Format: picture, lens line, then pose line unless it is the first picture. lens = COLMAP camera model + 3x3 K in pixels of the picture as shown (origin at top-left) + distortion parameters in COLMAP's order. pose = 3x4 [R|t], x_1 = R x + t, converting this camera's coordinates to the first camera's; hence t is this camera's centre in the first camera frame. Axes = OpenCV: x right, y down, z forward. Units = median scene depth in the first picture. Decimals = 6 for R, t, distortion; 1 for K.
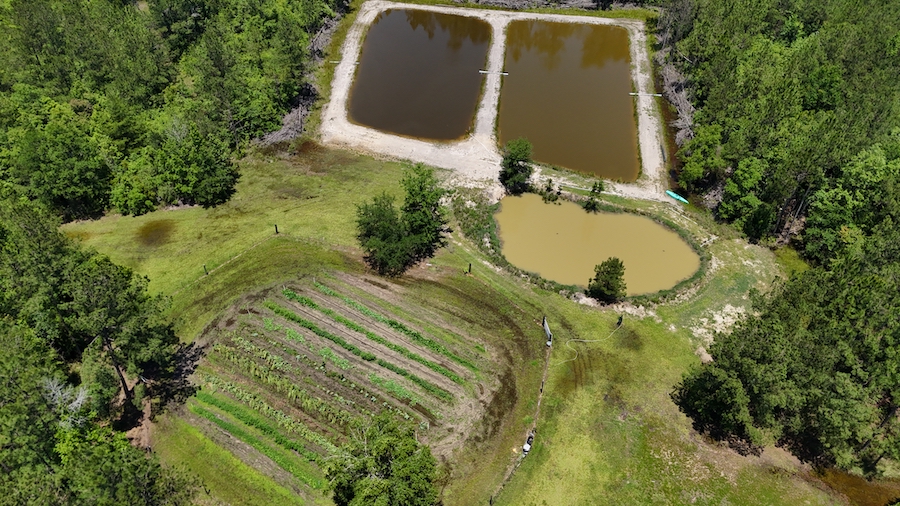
lens RADIAL K [[659.3, 0, 449.1], [0, 659.3, 248.3], [0, 0, 1]] dist [0.055820, -0.029981]
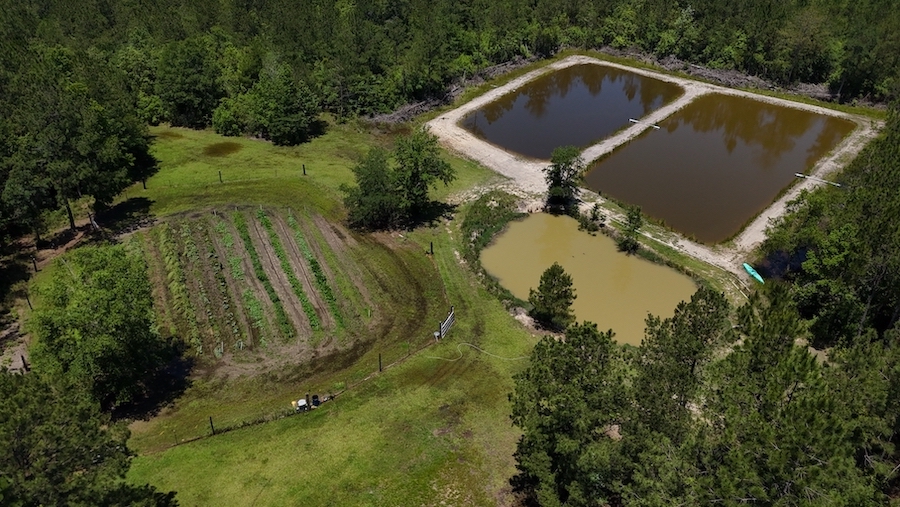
lens RADIAL K [[659.3, 0, 448.6], [0, 659.3, 251.1], [0, 0, 1]] dist [0.055820, -0.029981]
pose [[0.836340, 0.282957, -0.469543, 0.403619], [-0.371308, 0.922503, -0.105447, 0.102561], [0.403317, 0.262535, 0.876590, 0.220349]]
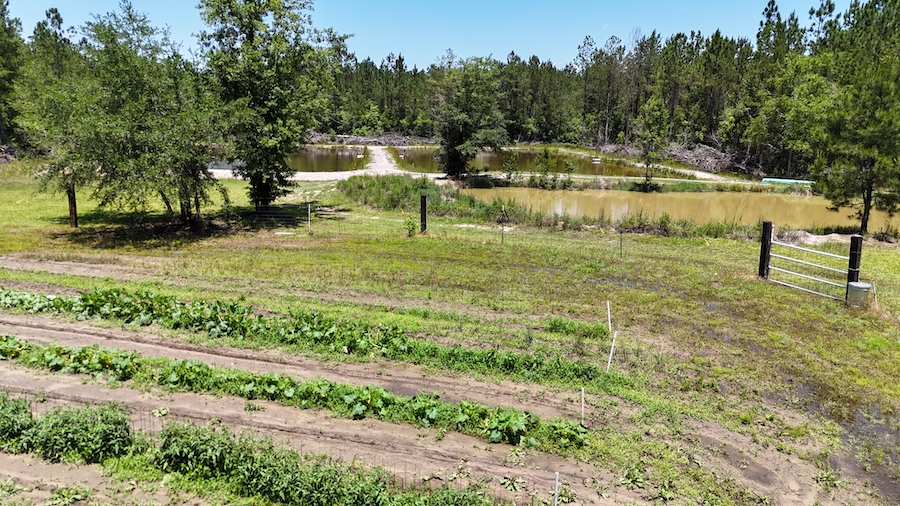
lens RADIAL K [[659.3, 0, 457.9], [0, 659.3, 253.6], [0, 0, 1]] dist [0.055820, -0.029981]
pose [[0.966412, -0.054590, 0.251132, -0.034535], [0.175204, 0.854850, -0.488400, 0.176531], [-0.188019, 0.515995, 0.835702, 0.657176]]
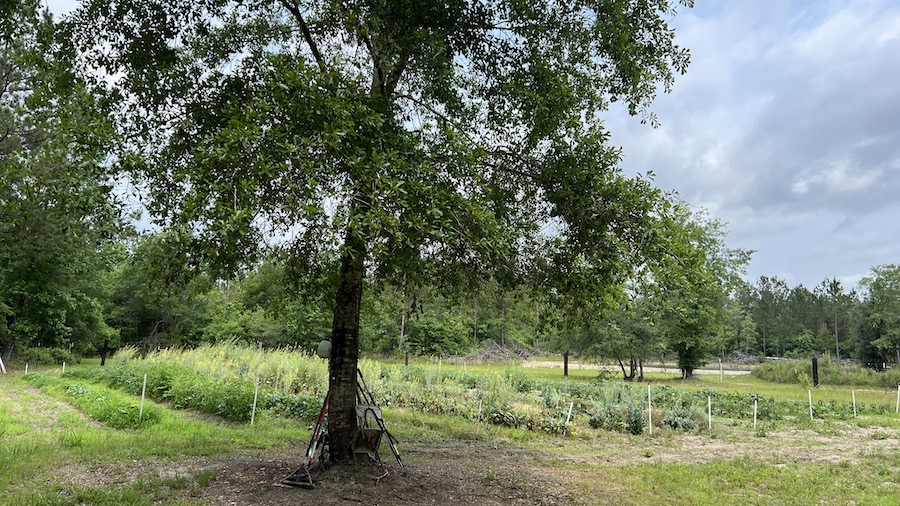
lens RADIAL K [[669.7, 0, 446.3], [0, 669.7, 253.1], [0, 0, 1]] dist [0.035341, 0.002227]
pose [[0.935164, -0.036255, -0.352356, -0.032383], [-0.248977, 0.640277, -0.726674, 0.286364], [0.251951, 0.767288, 0.589737, 0.574671]]
